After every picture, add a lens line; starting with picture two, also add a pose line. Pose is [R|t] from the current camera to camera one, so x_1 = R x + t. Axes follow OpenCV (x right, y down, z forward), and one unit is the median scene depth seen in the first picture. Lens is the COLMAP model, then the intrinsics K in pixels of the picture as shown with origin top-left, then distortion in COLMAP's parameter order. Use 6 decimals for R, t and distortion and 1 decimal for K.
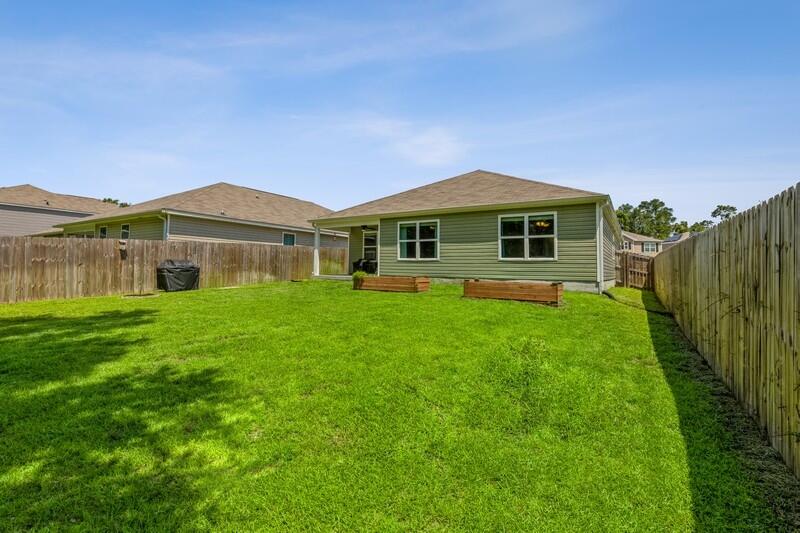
lens RADIAL K [[359.5, 0, 393.3], [0, 359.5, 264.3], [0, 0, 1]] dist [0.009972, -0.003812]
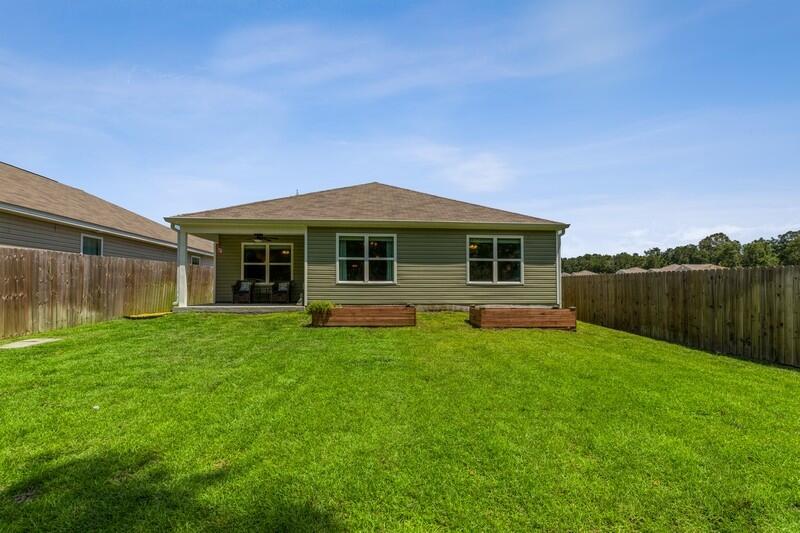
lens RADIAL K [[359.5, 0, 396.2], [0, 359.5, 279.5], [0, 0, 1]] dist [0.009972, -0.003812]
pose [[0.797517, 0.006622, 0.603260, -0.366655], [0.003381, 0.999875, -0.015445, -0.008127], [-0.603286, 0.014357, 0.797395, 0.341570]]
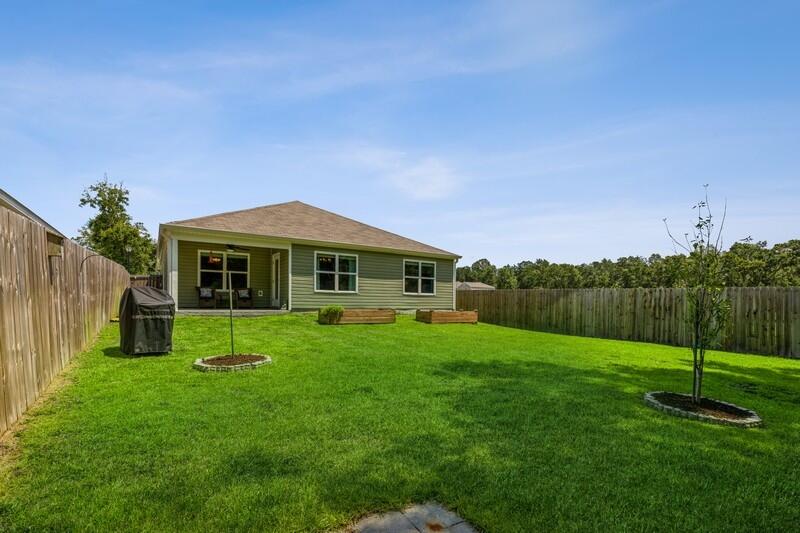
lens RADIAL K [[359.5, 0, 389.7], [0, 359.5, 311.7], [0, 0, 1]] dist [0.009972, -0.003812]
pose [[0.418112, -0.033637, 0.907772, -0.802774], [-0.015401, 0.998908, 0.044108, -0.004850], [-0.908265, -0.032423, 0.417138, 0.460696]]
